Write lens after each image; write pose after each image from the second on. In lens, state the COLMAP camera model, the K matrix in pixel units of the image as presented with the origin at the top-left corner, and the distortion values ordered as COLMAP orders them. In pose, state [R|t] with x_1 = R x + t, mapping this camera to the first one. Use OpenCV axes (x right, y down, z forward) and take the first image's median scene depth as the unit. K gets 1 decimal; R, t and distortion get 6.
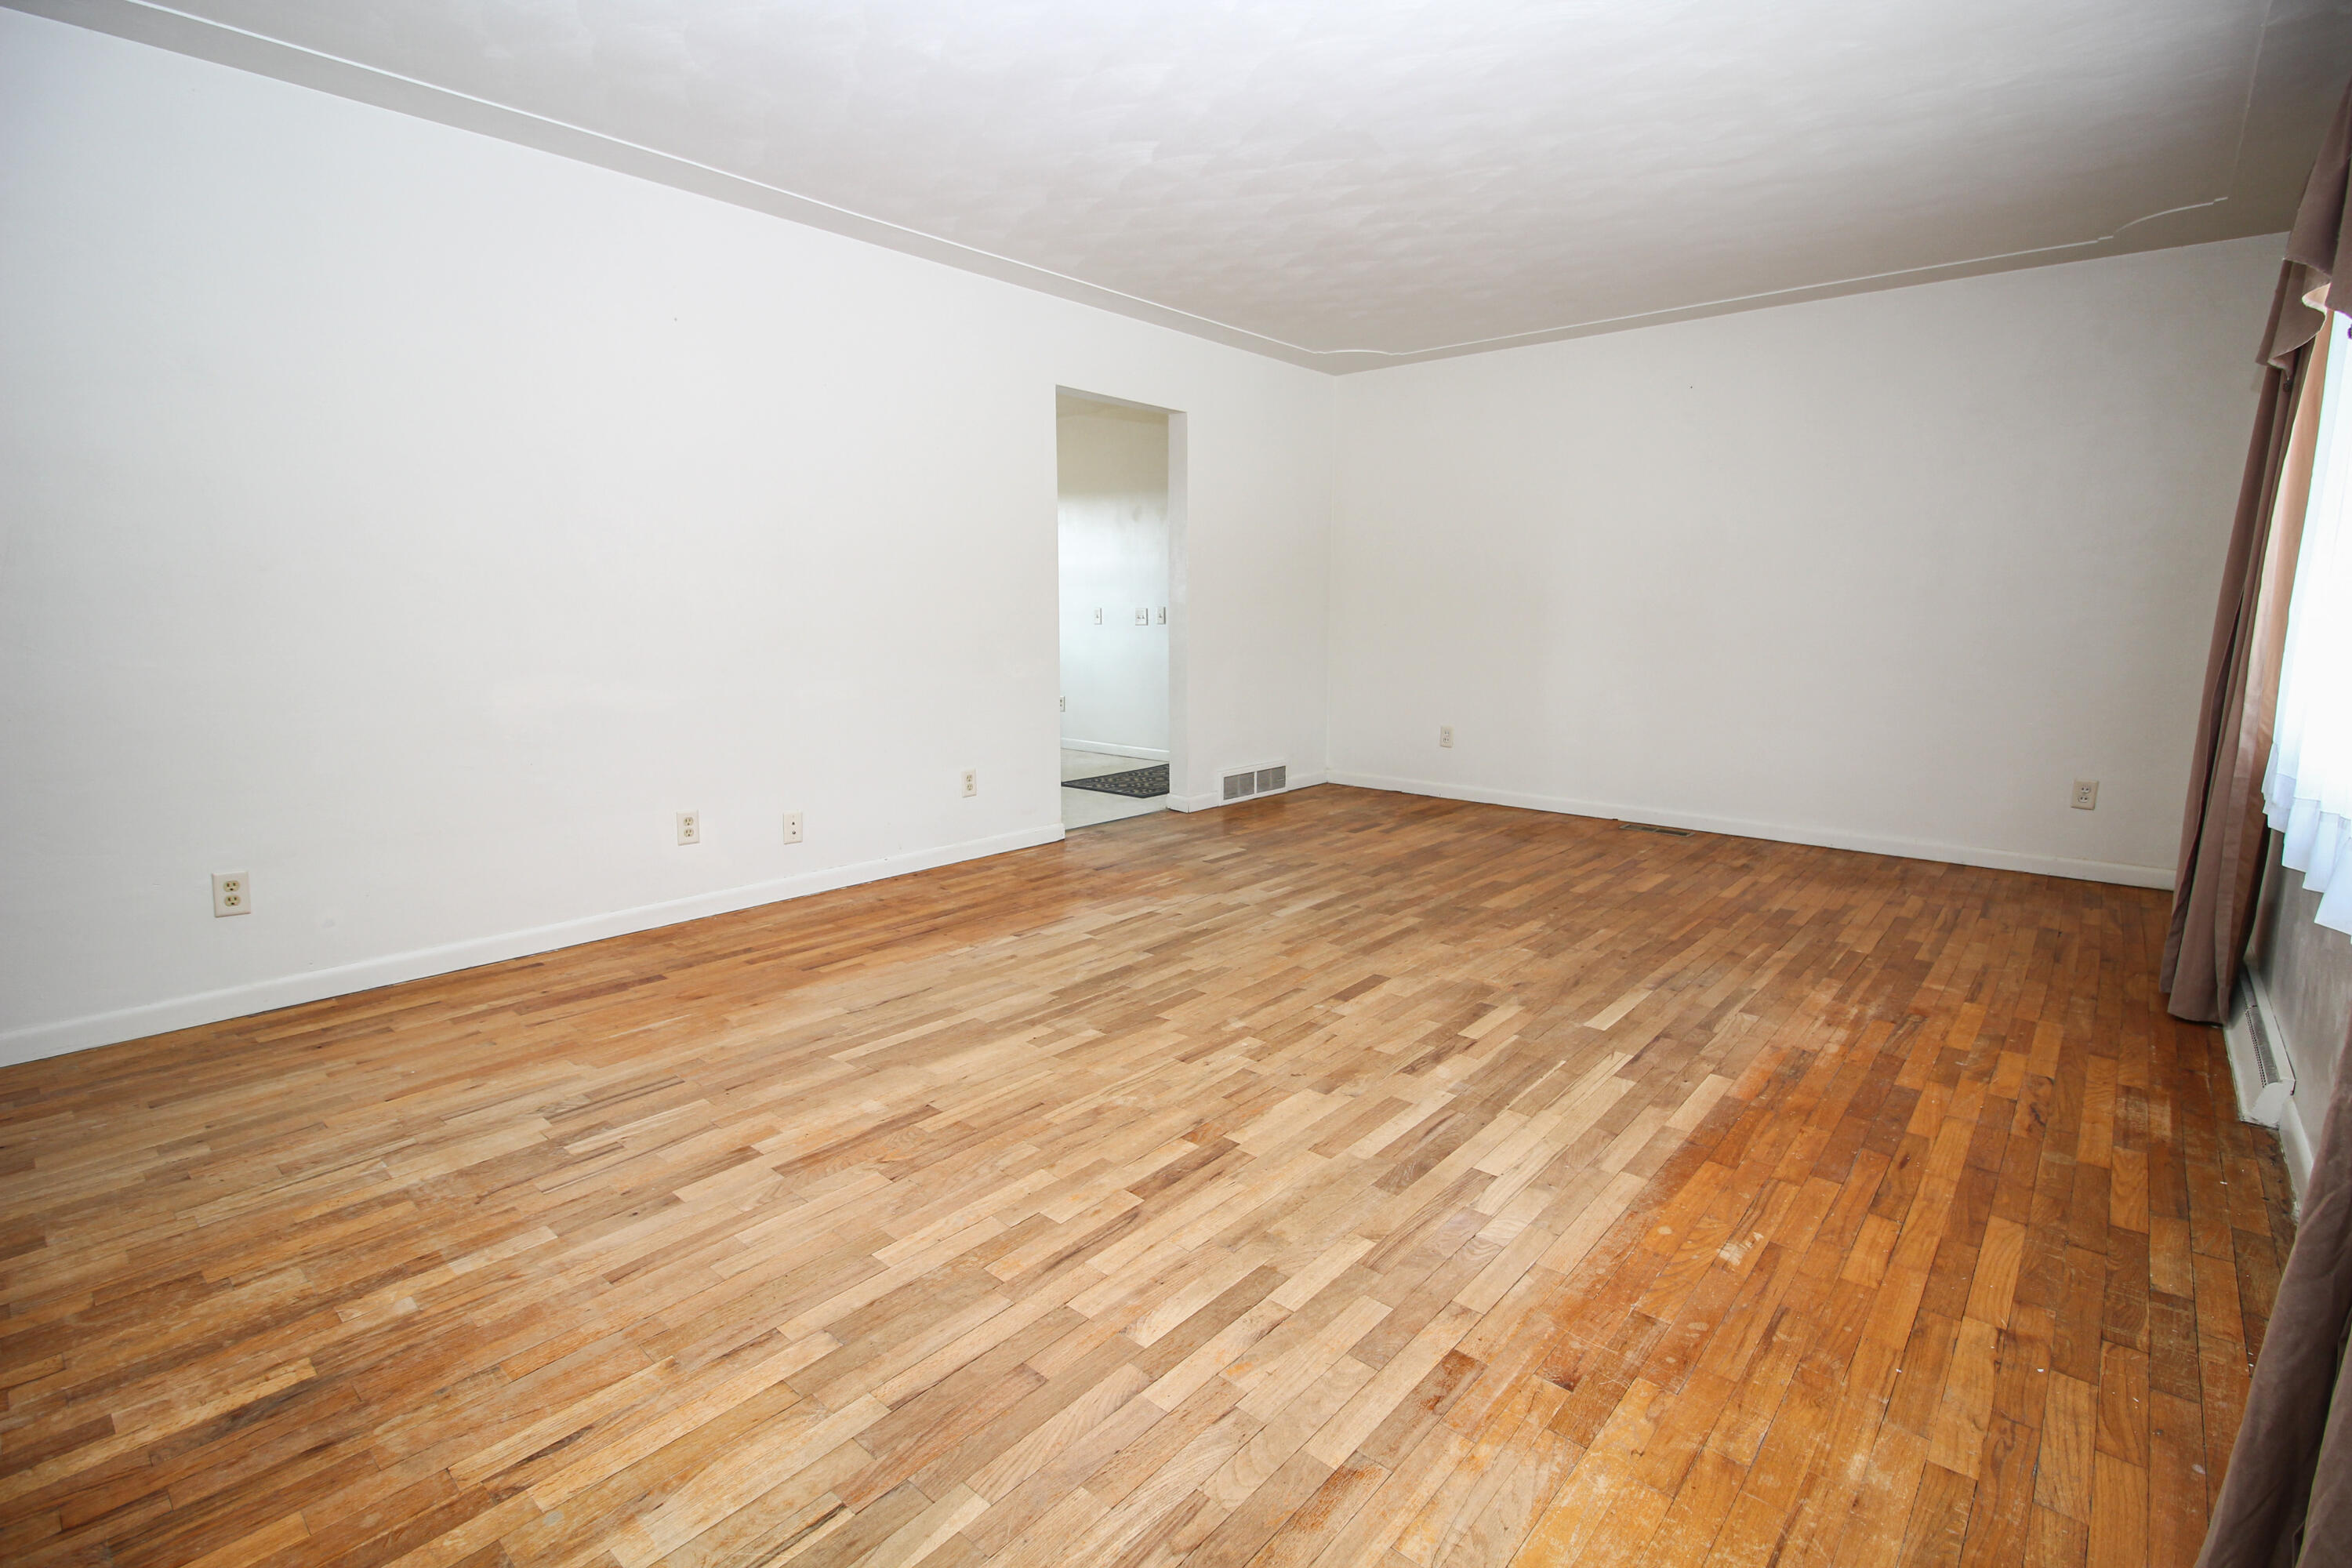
lens RADIAL K [[1092.4, 0, 1186.0], [0, 1092.4, 789.0], [0, 0, 1]] dist [0.004523, -0.015191]
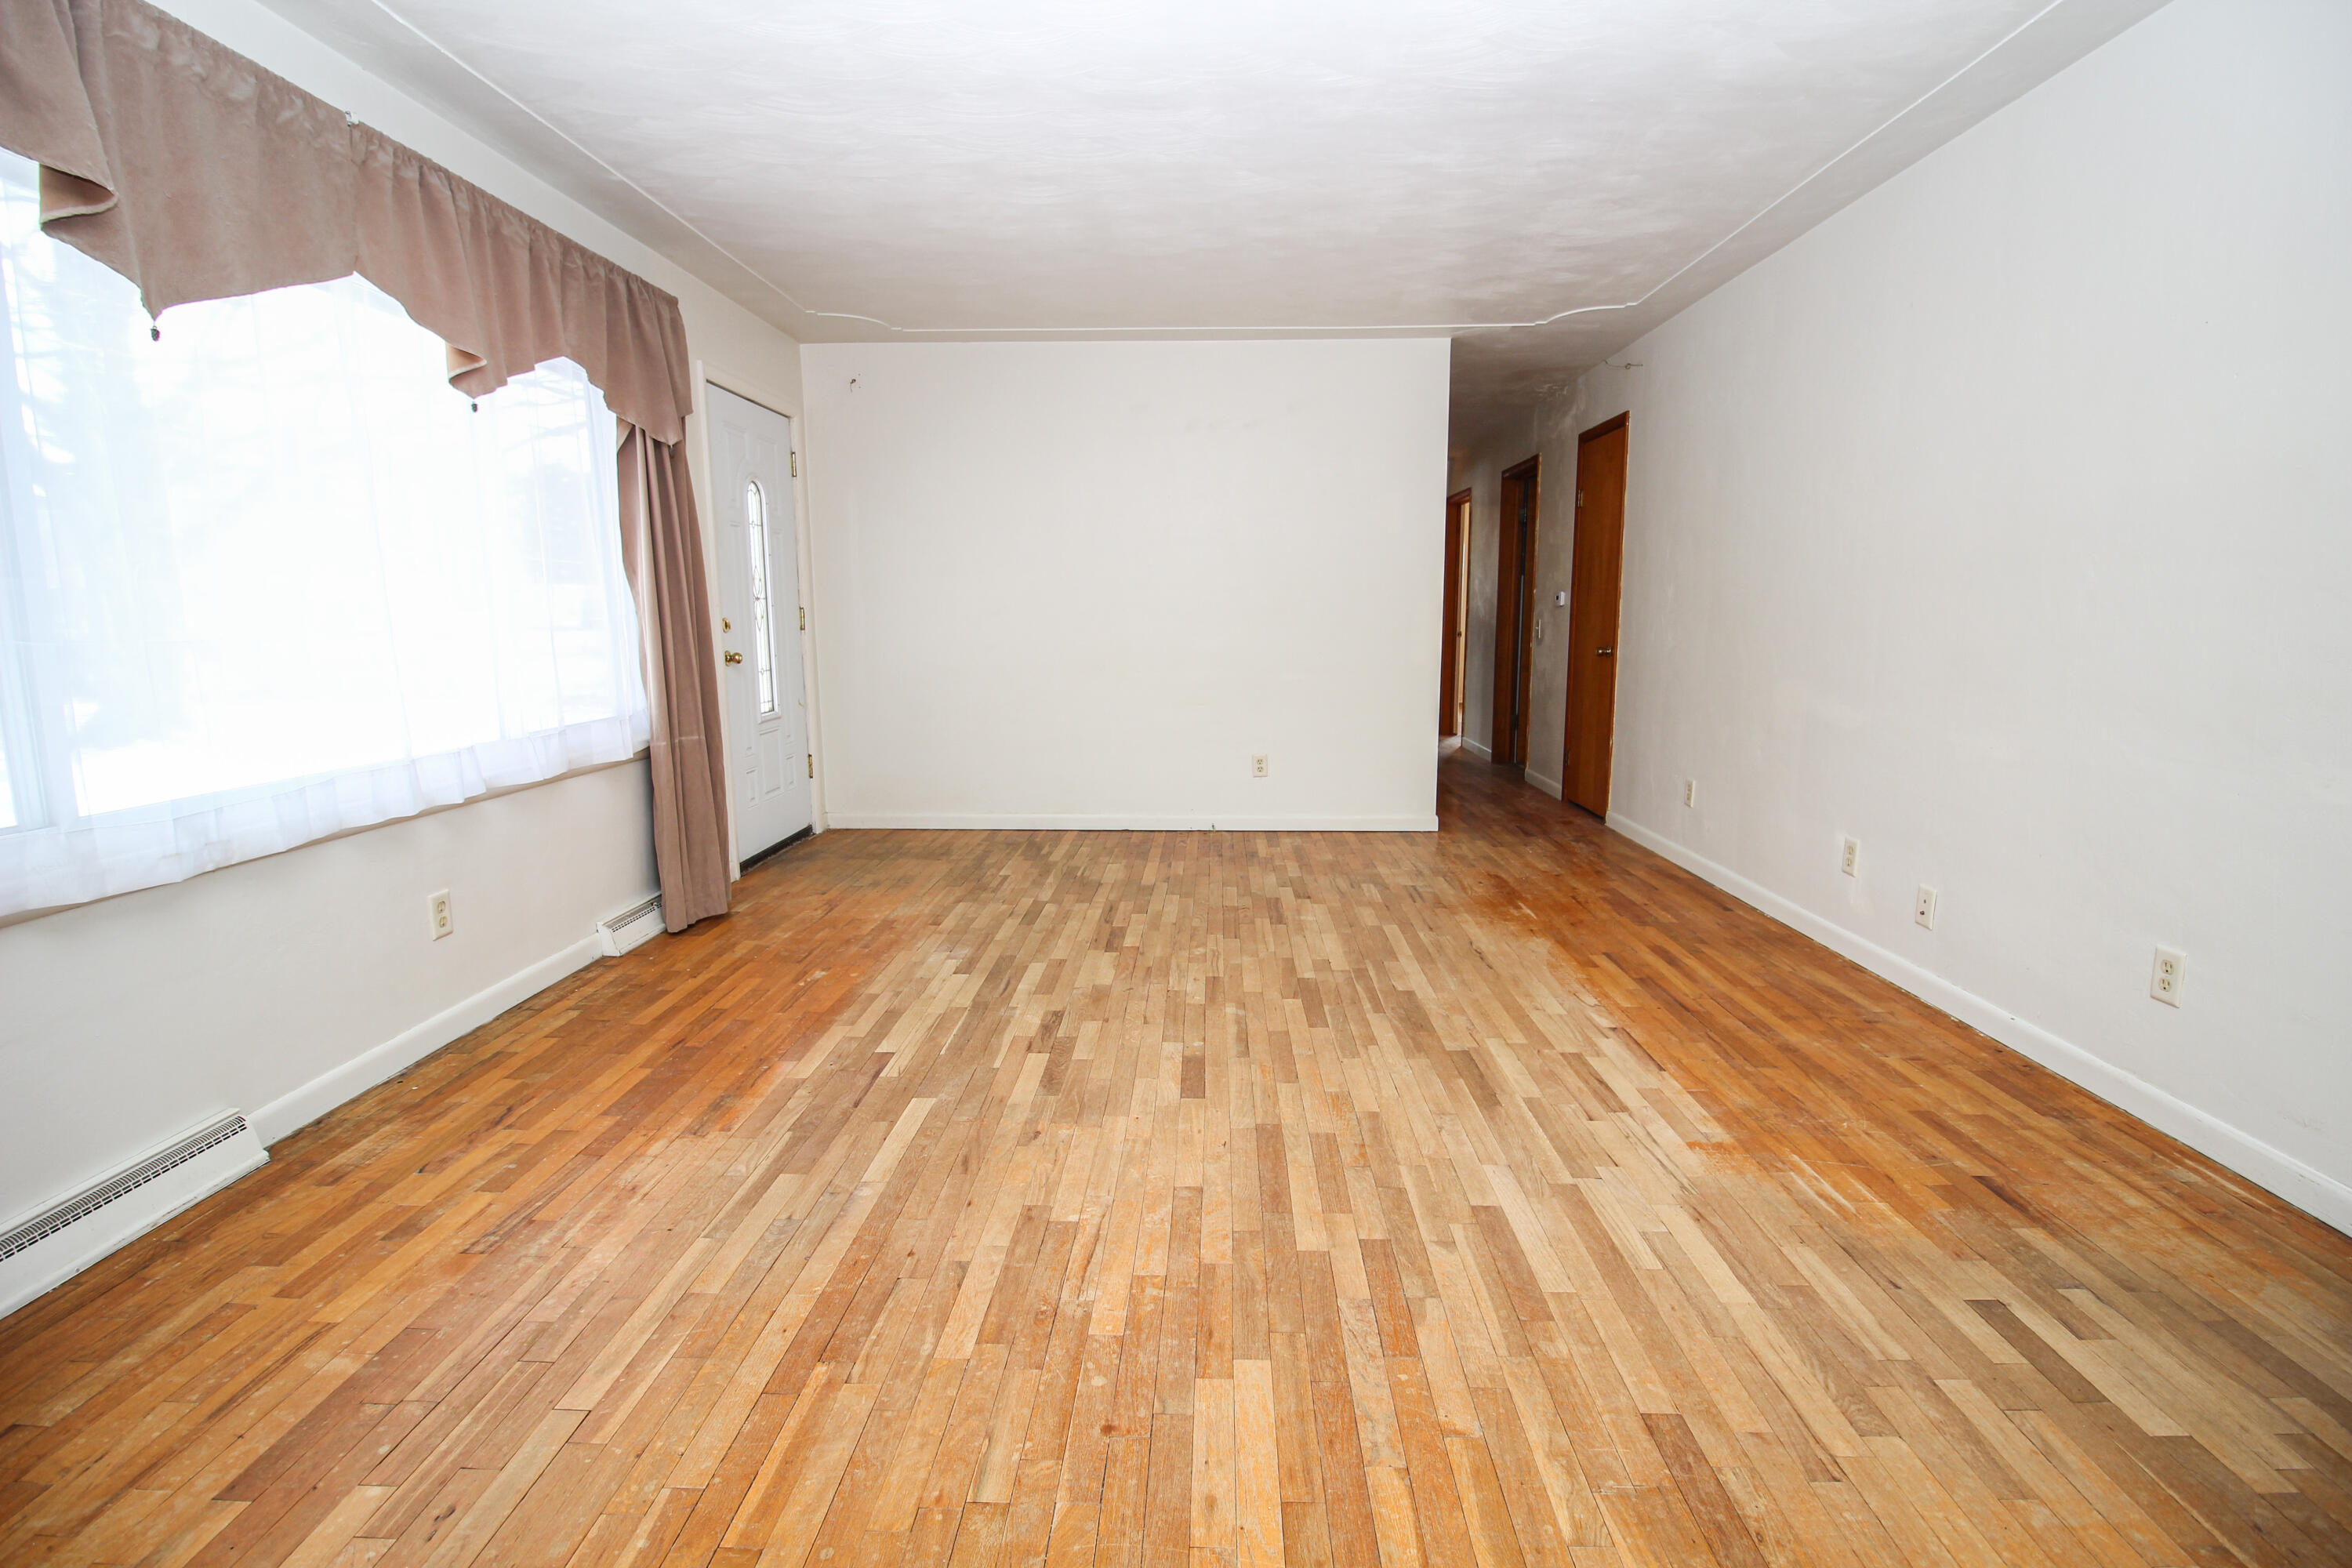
lens RADIAL K [[1092.4, 0, 1186.0], [0, 1092.4, 789.0], [0, 0, 1]] dist [0.004523, -0.015191]
pose [[-0.773704, 0.102058, -0.625273, 0.820442], [-0.104736, 0.952756, 0.285109, -0.330209], [0.624830, 0.286079, -0.726462, 1.894755]]
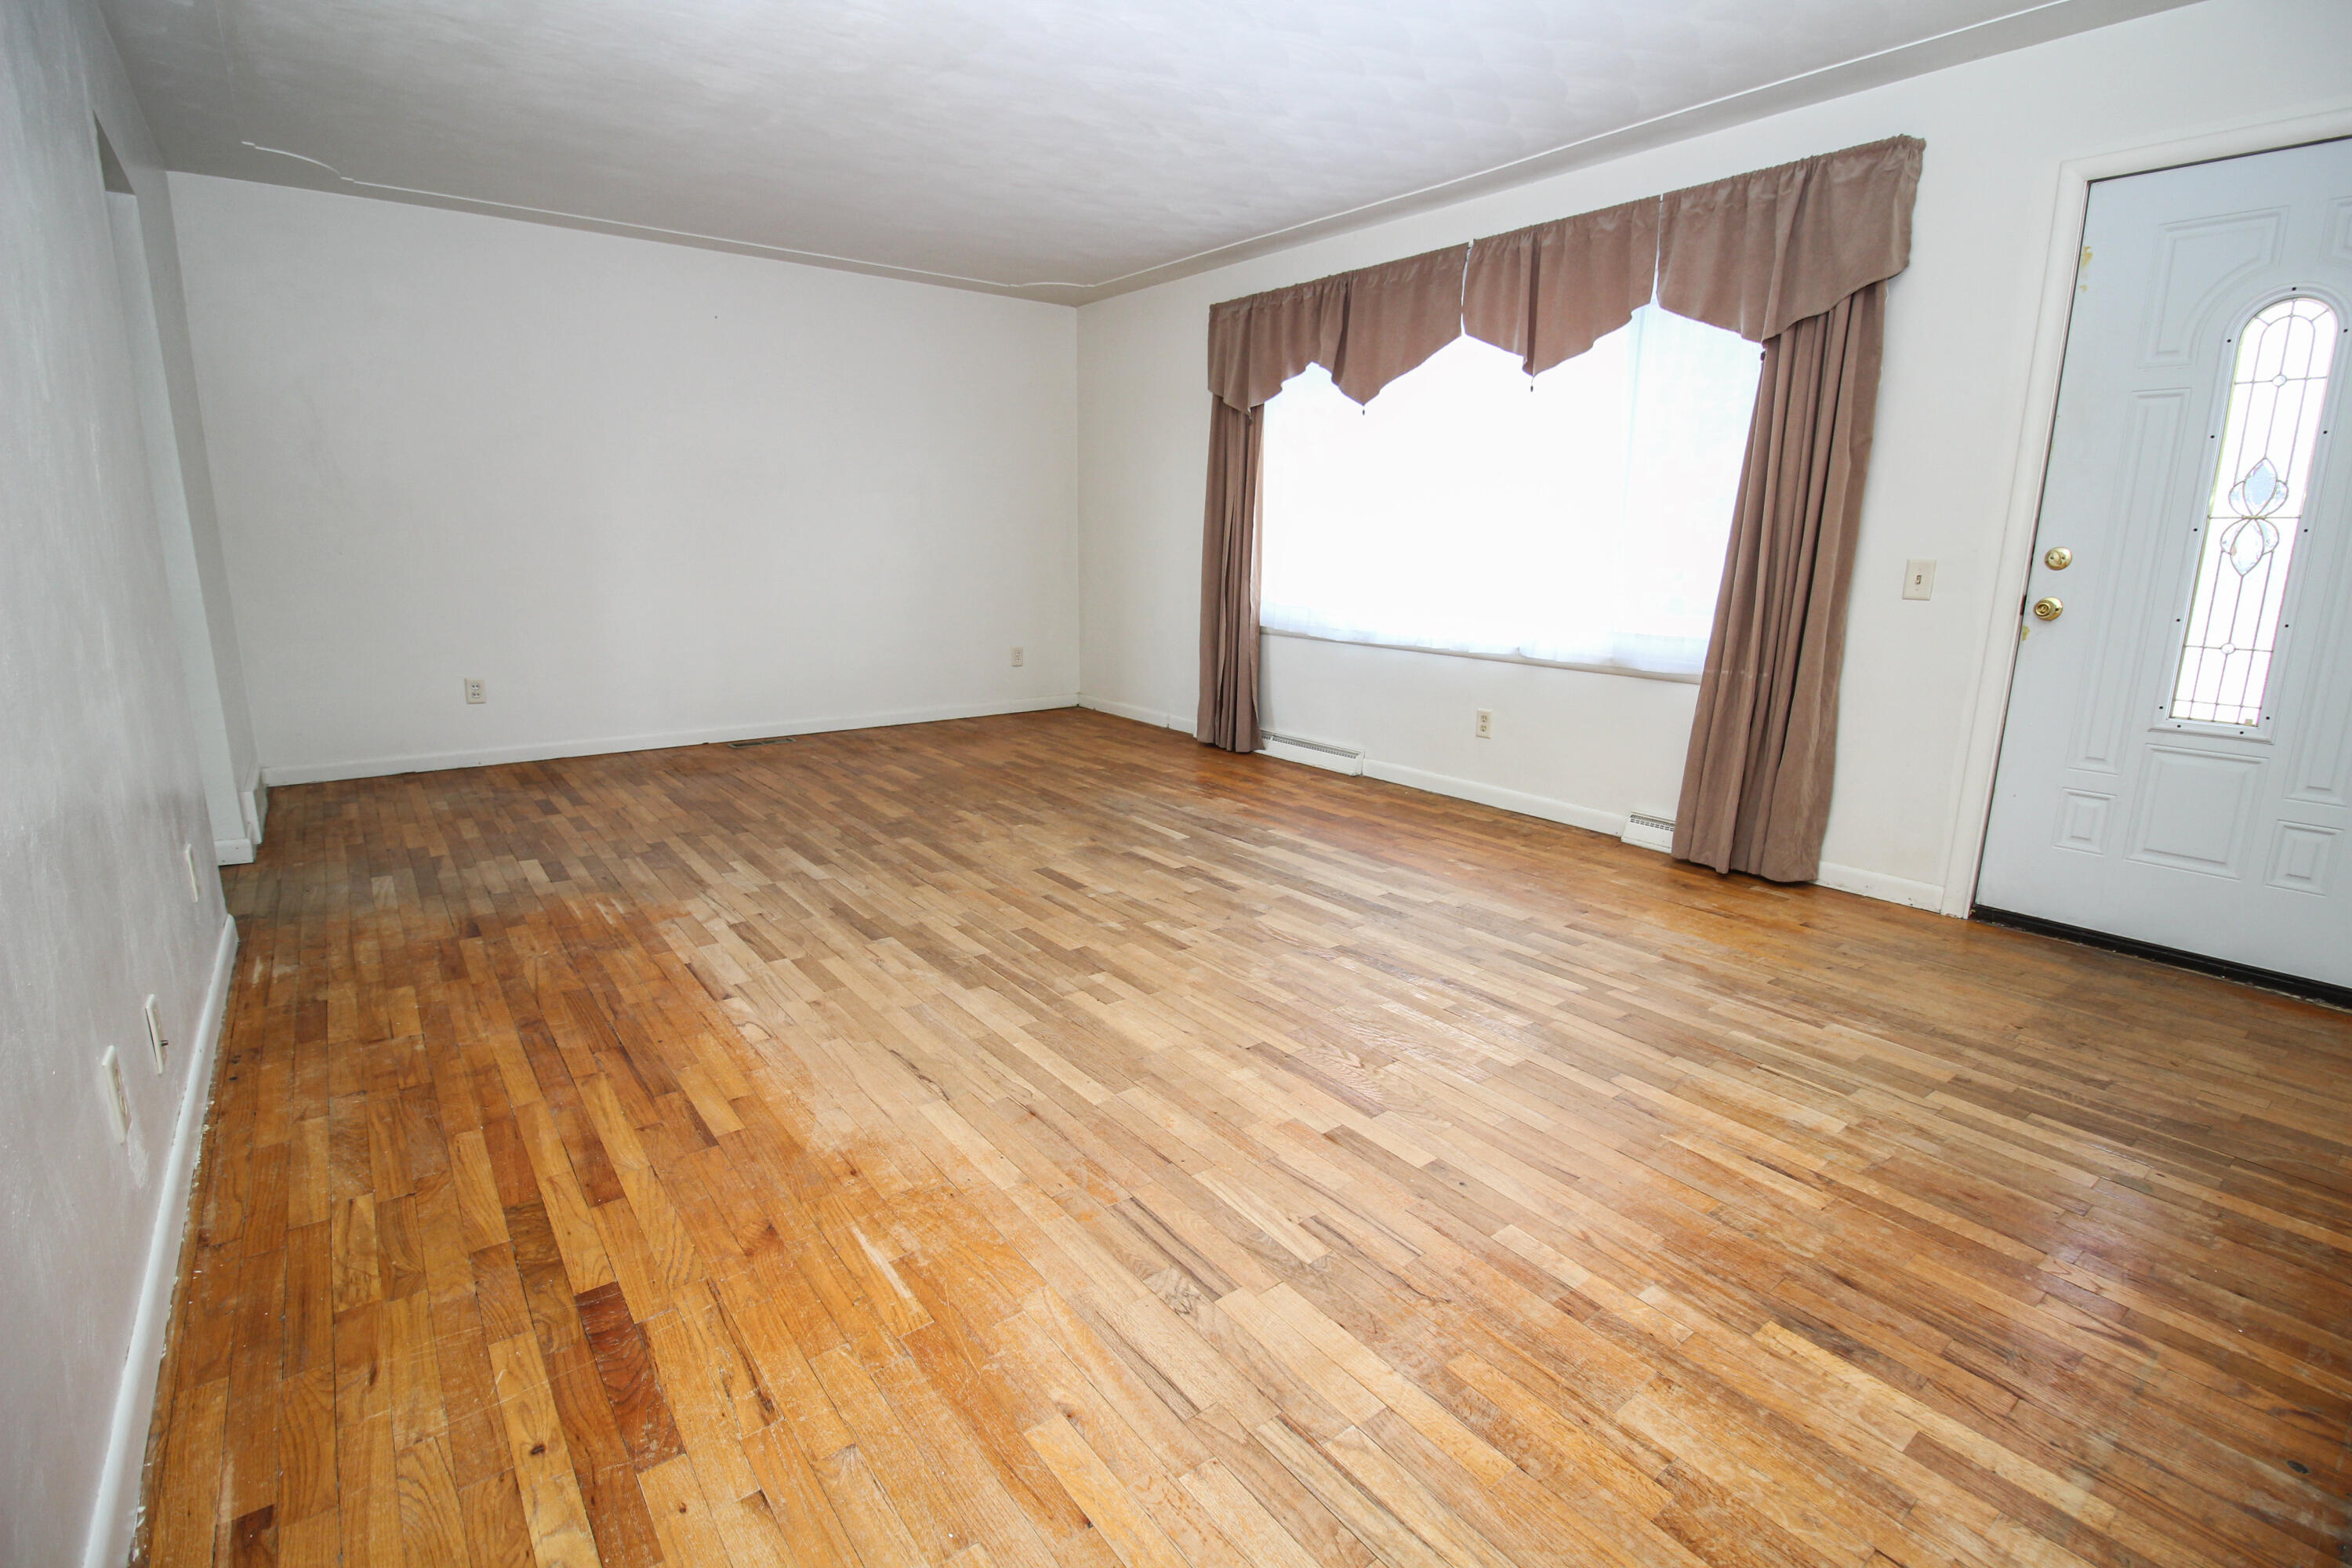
lens RADIAL K [[1079.1, 0, 1189.7], [0, 1079.1, 782.0], [0, 0, 1]] dist [0.010574, -0.028121]
pose [[0.191729, -0.218278, 0.956867, -1.057455], [0.151365, 0.969866, 0.190915, -0.132793], [-0.969705, 0.108232, 0.218991, 0.751919]]
